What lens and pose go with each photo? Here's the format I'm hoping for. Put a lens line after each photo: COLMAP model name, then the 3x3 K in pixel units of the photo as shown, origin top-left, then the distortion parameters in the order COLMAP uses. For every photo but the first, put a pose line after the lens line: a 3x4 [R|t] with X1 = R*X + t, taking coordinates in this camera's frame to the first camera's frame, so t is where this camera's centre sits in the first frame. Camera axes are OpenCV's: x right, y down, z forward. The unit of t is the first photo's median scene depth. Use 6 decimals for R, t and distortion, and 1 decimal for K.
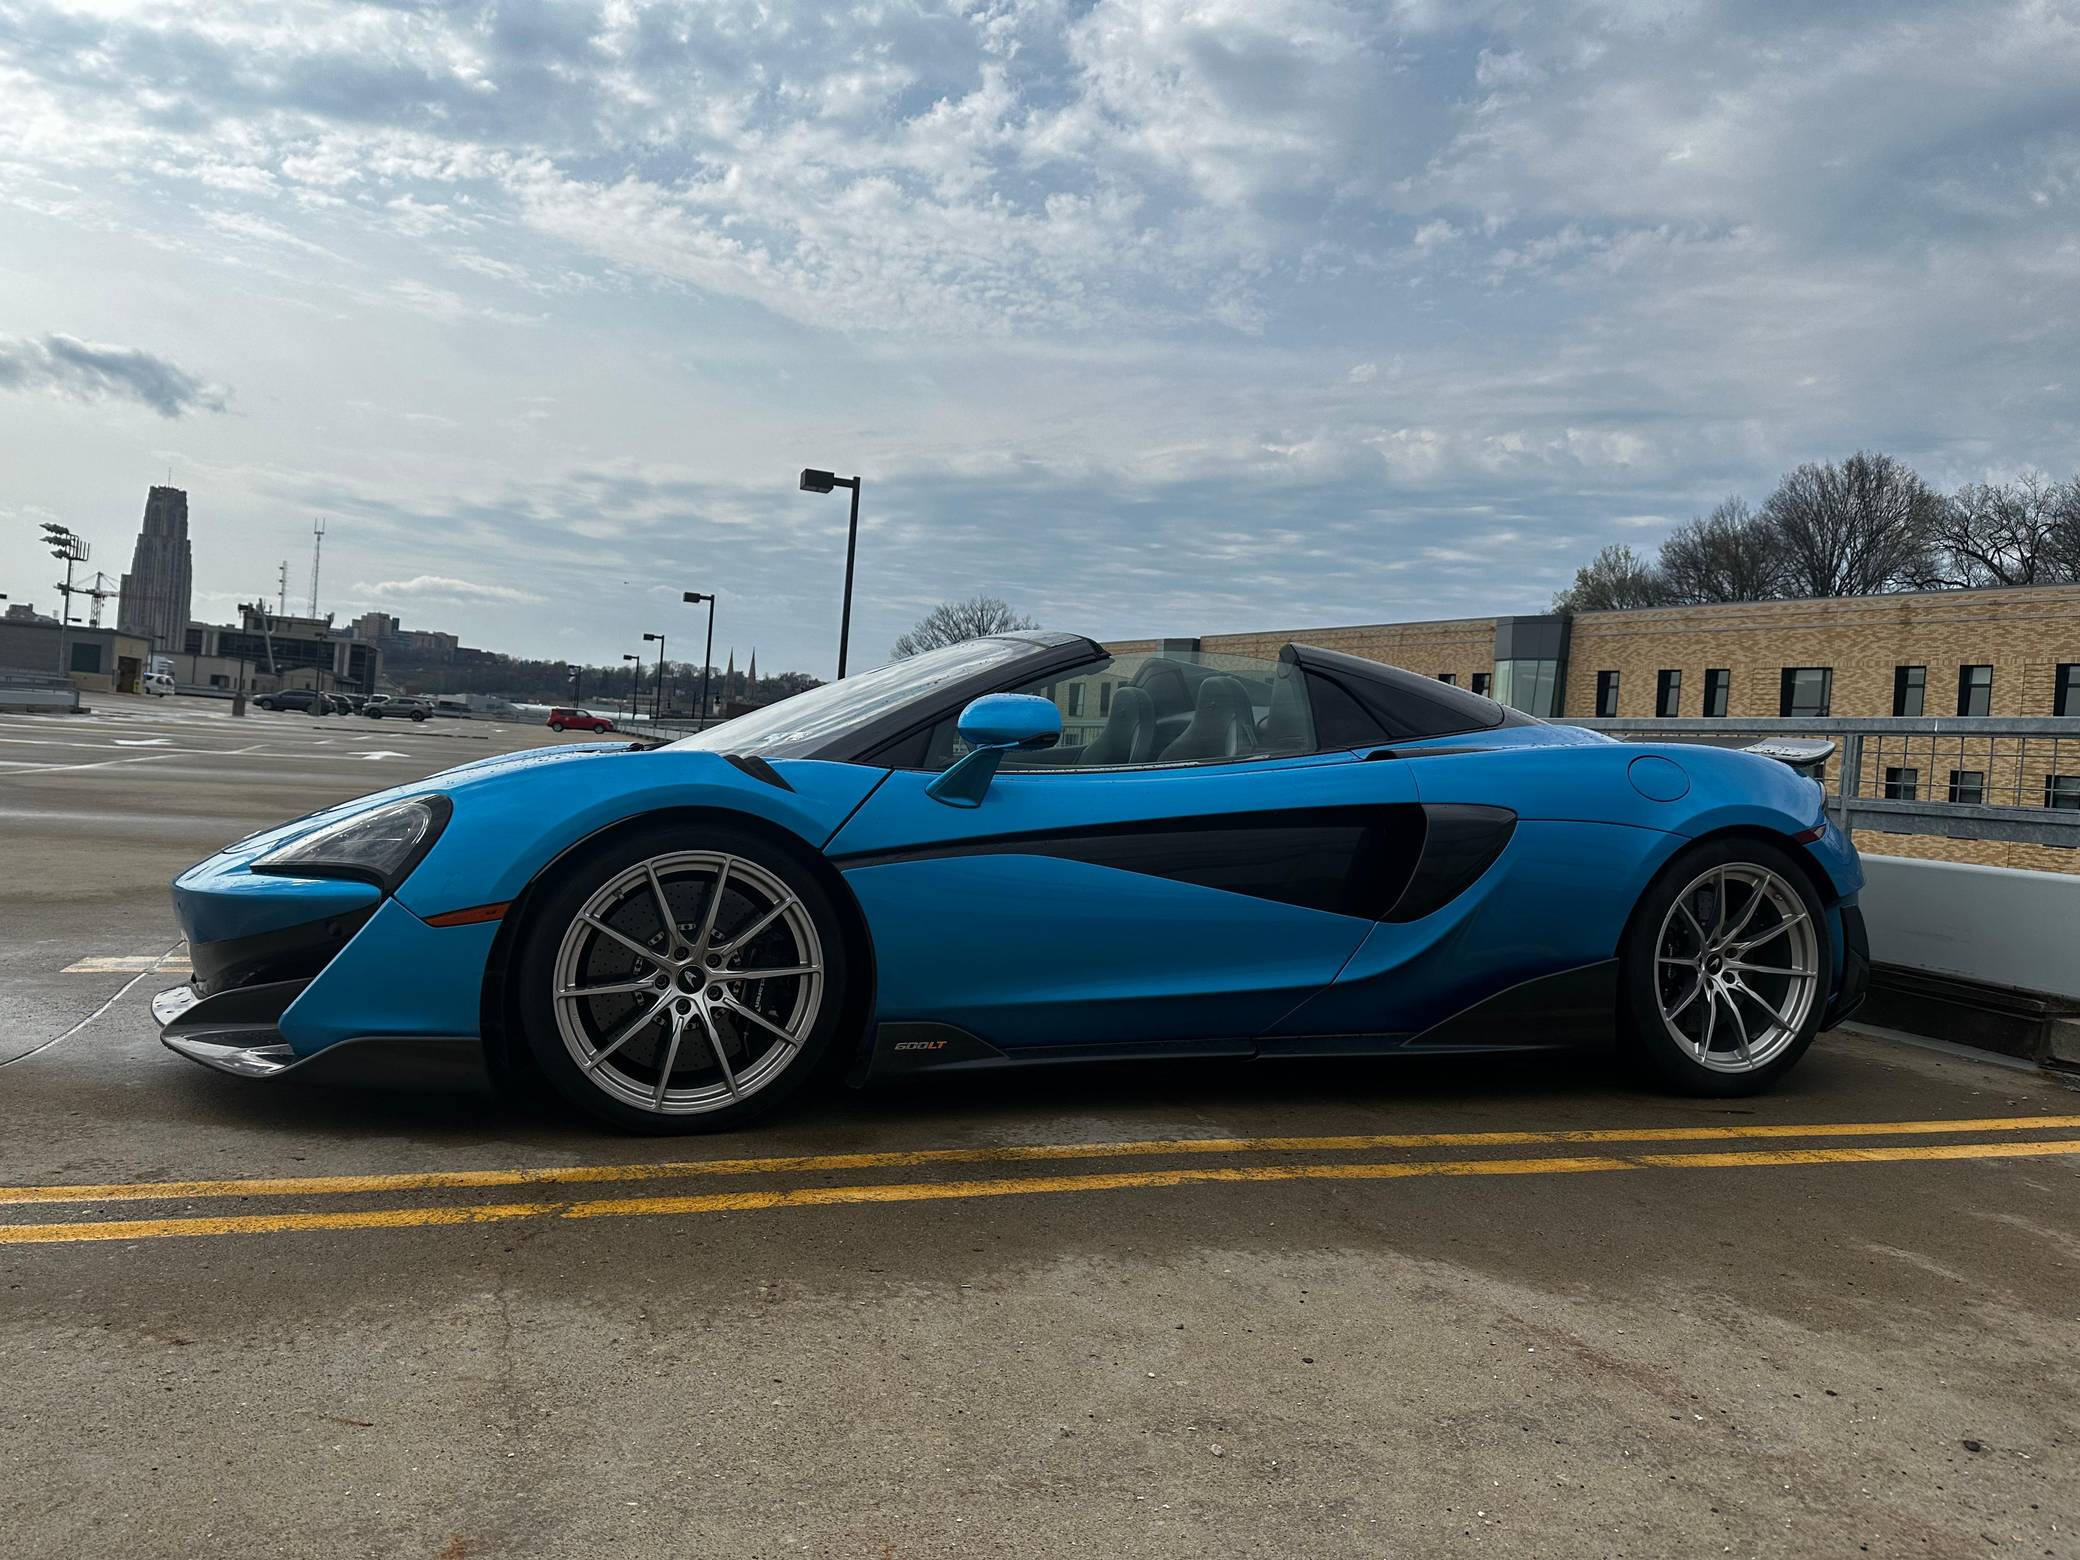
lens RADIAL K [[1441.0, 0, 1019.7], [0, 1441.0, 764.0], [0, 0, 1]] dist [0.074896, -0.099052]
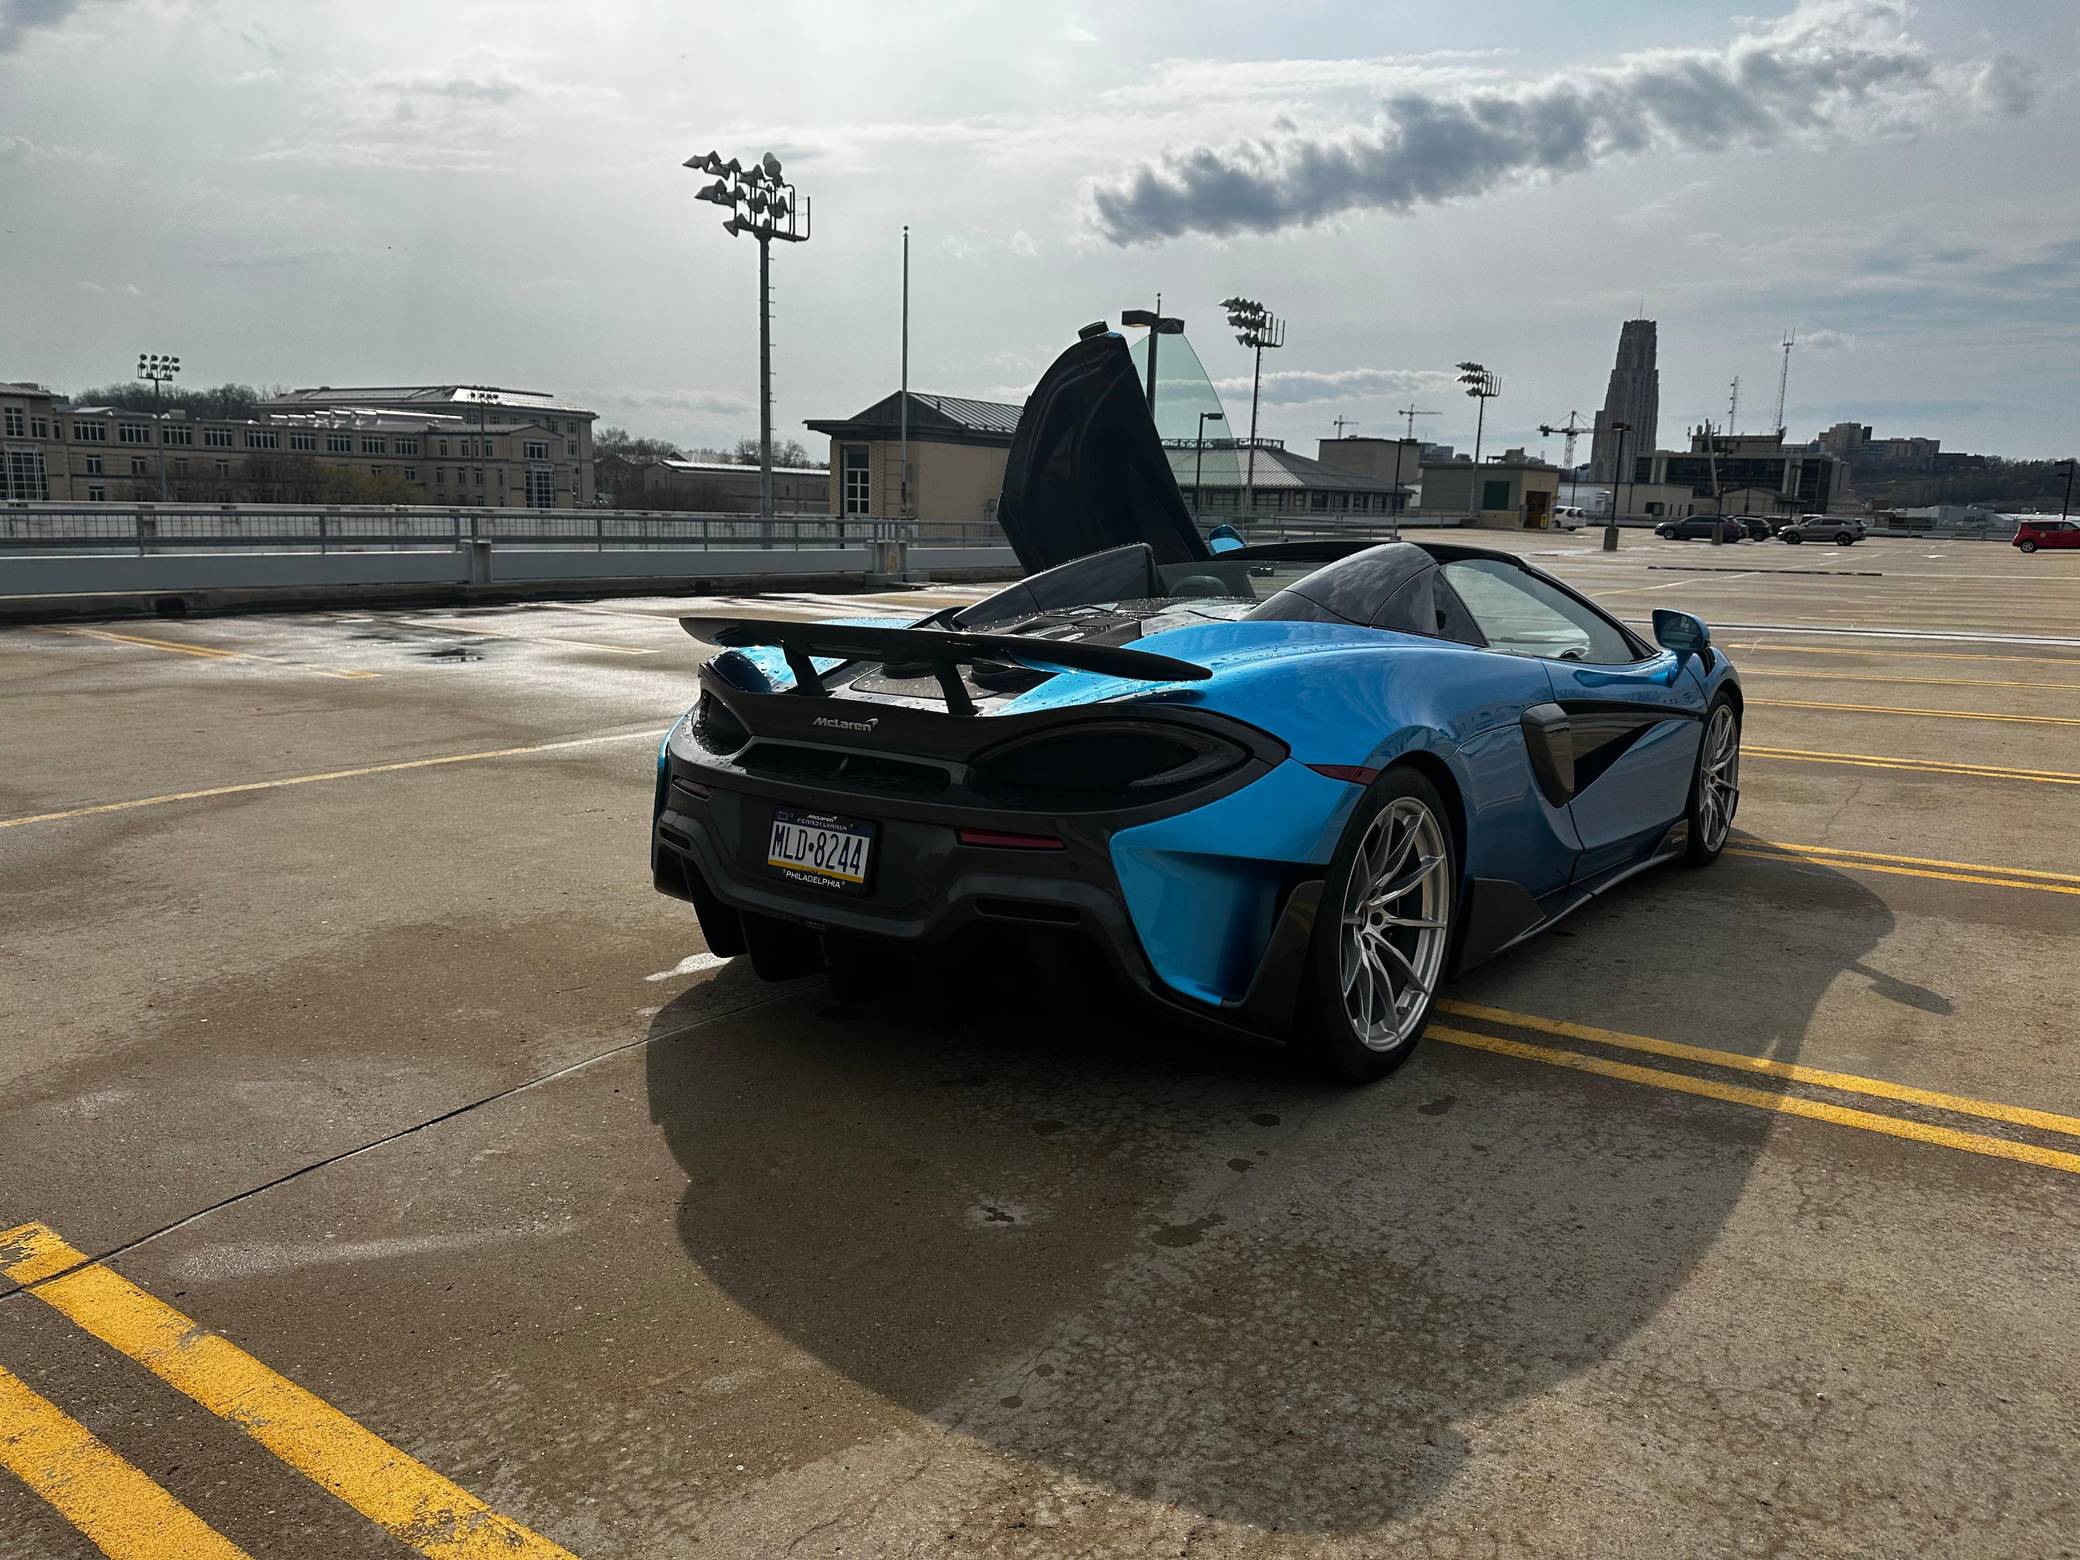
lens RADIAL K [[1441.0, 0, 1034.1], [0, 1441.0, 772.3], [0, 0, 1]] dist [0.074896, -0.099052]
pose [[0.607734, 0.085021, -0.789577, -0.036084], [0.014952, 0.992851, 0.118418, -0.009948], [0.794000, -0.083773, 0.602118, 0.217724]]
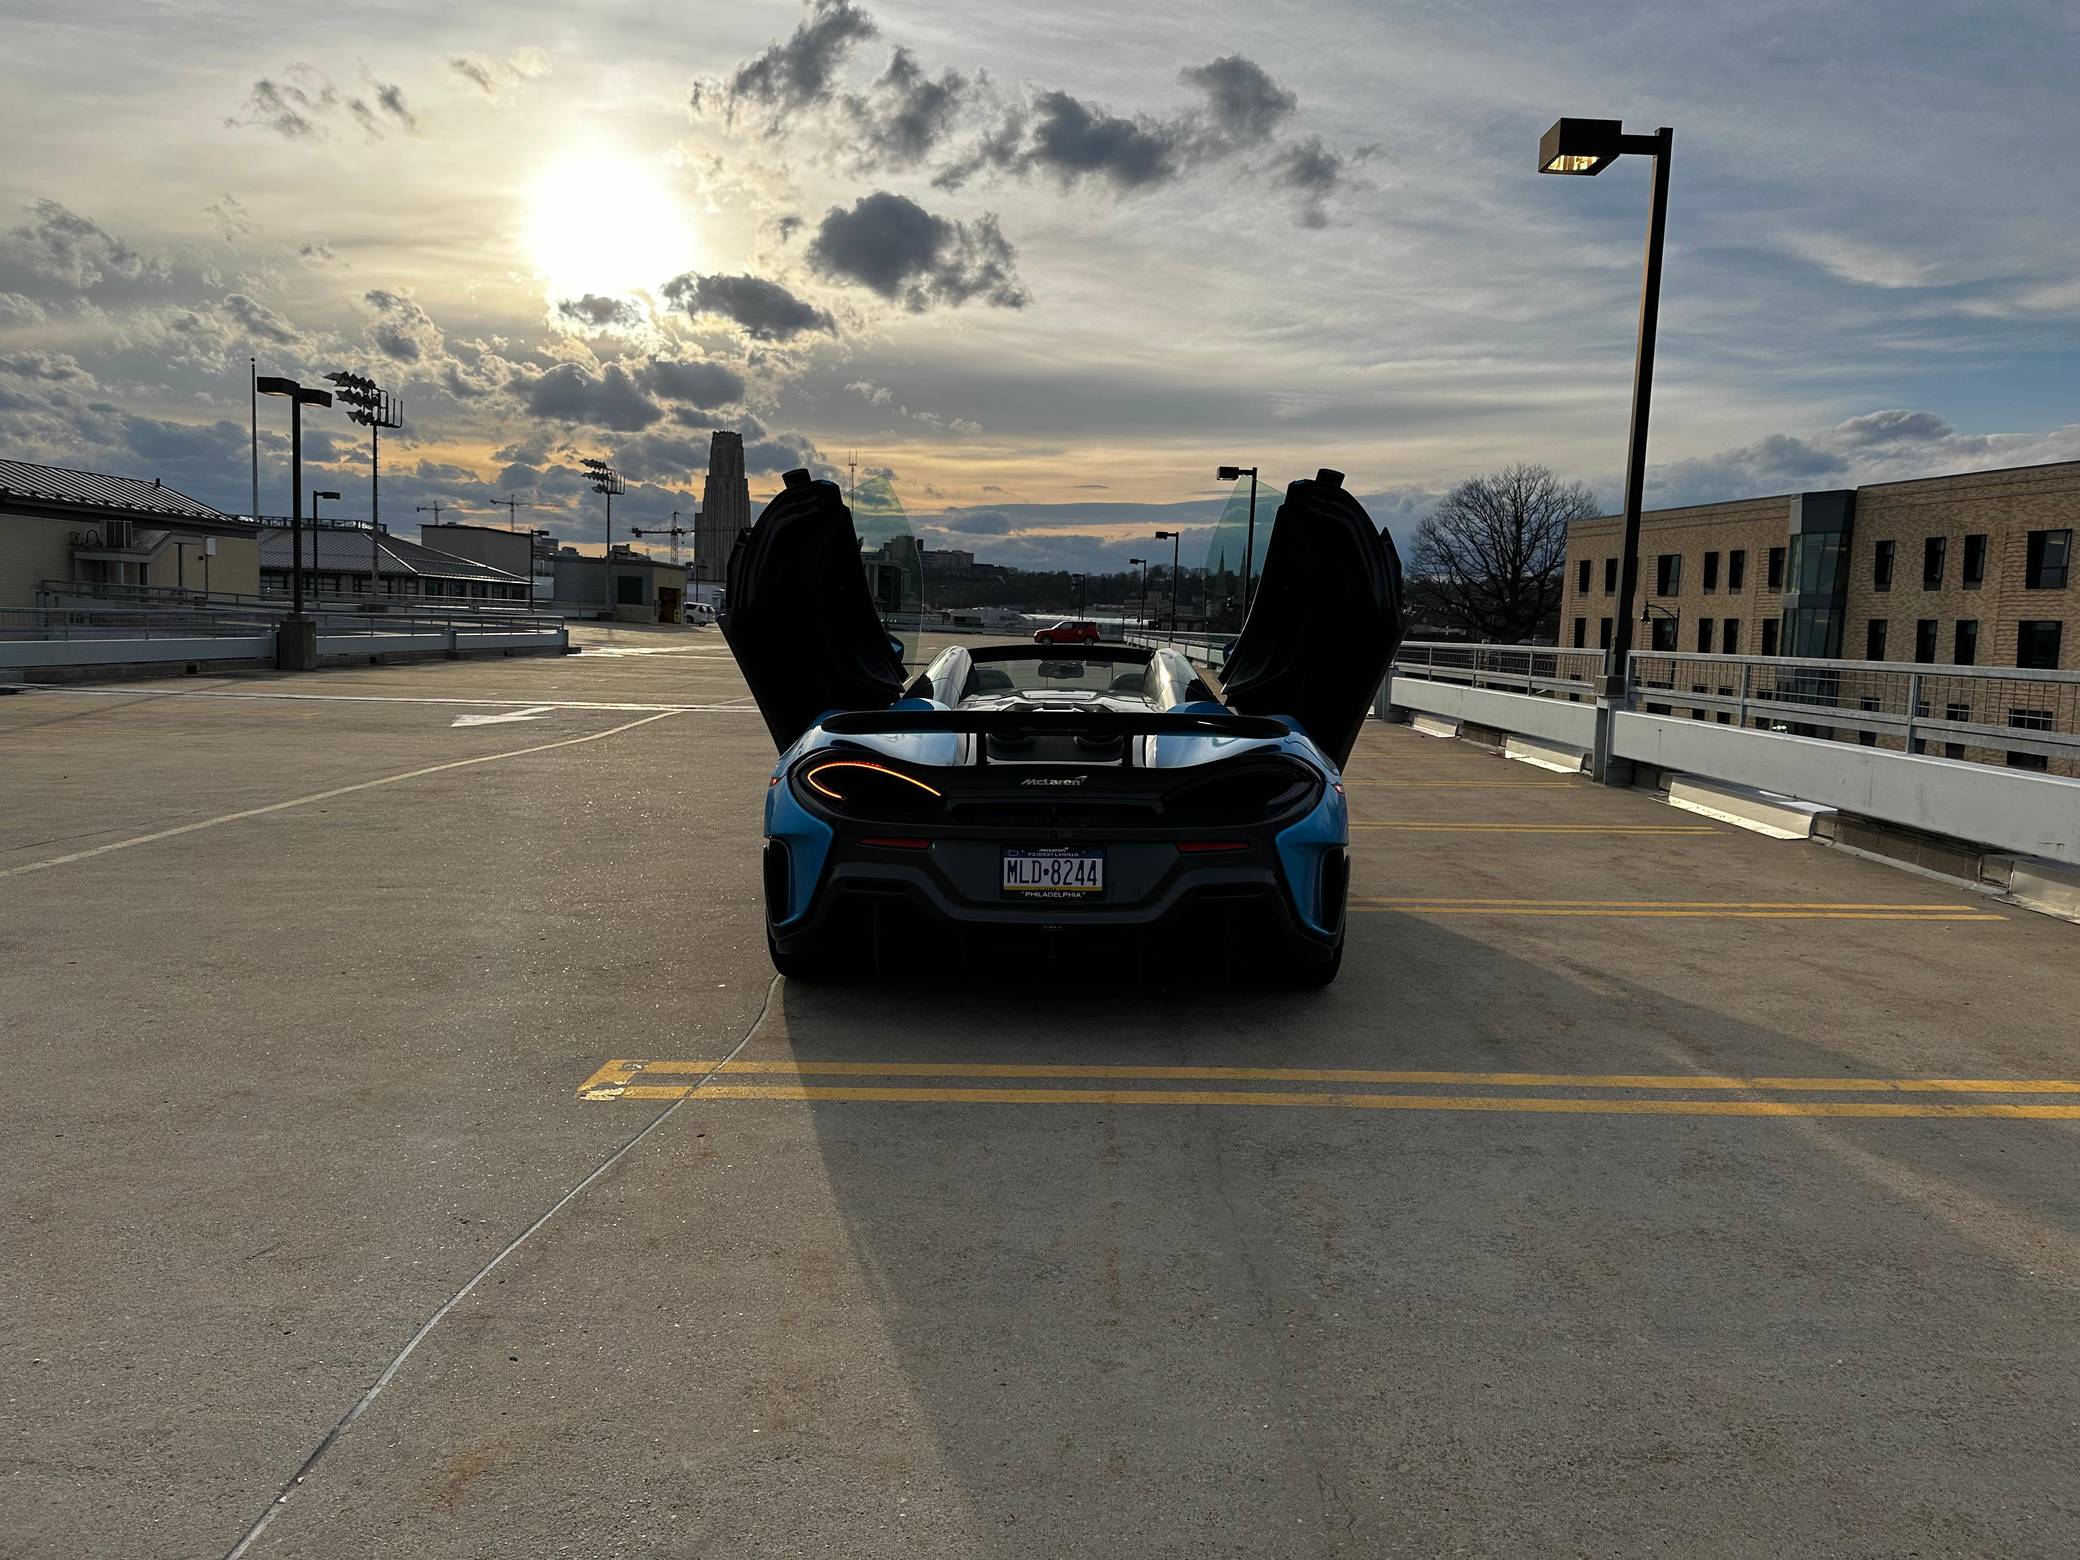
lens RADIAL K [[1441.0, 0, 1041.7], [0, 1441.0, 772.8], [0, 0, 1]] dist [0.074896, -0.099052]
pose [[0.947309, -0.009810, -0.320171, -0.056907], [0.034476, 0.996847, 0.071463, -0.011310], [0.318460, -0.078736, 0.944661, 0.177481]]
